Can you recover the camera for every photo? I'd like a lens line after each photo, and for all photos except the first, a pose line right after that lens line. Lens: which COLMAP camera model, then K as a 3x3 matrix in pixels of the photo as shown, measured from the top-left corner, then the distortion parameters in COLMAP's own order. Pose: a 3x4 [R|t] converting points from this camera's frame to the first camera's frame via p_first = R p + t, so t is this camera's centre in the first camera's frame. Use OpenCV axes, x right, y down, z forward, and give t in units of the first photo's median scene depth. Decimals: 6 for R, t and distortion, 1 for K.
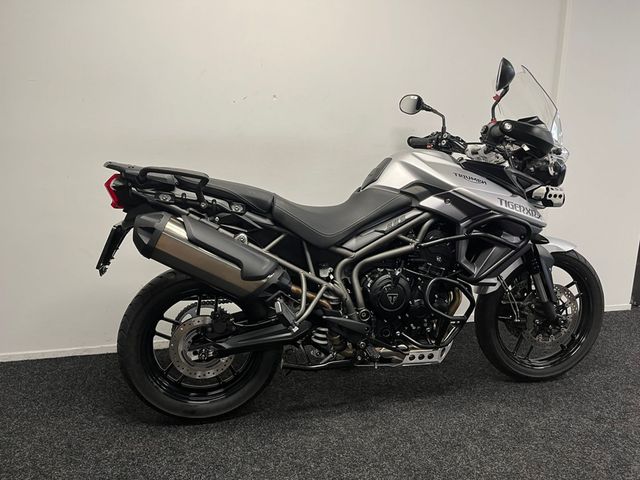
lens RADIAL K [[479.7, 0, 320.0], [0, 479.7, 240.0], [0, 0, 1]] dist [0.098109, -0.124543]
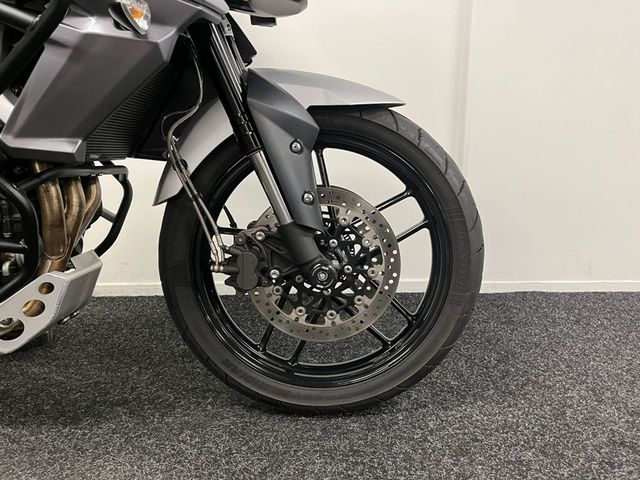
lens RADIAL K [[479.7, 0, 320.0], [0, 479.7, 240.0], [0, 0, 1]] dist [0.098109, -0.124543]
pose [[0.974468, 0.035036, -0.221776, 0.655042], [-0.031339, 0.999305, 0.020169, 0.145731], [0.222329, -0.012704, 0.974889, 0.688813]]
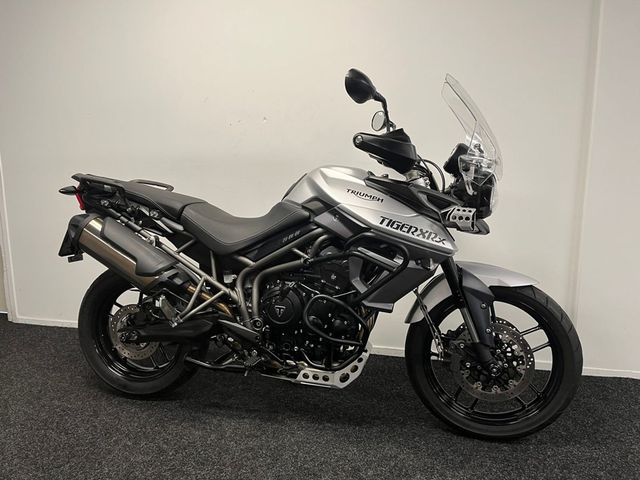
lens RADIAL K [[479.7, 0, 320.0], [0, 479.7, 240.0], [0, 0, 1]] dist [0.098109, -0.124543]
pose [[0.899691, 0.066044, -0.431502, 0.644704], [-0.088357, 0.995580, -0.031846, -0.001836], [0.427492, 0.066778, 0.901549, 0.117790]]
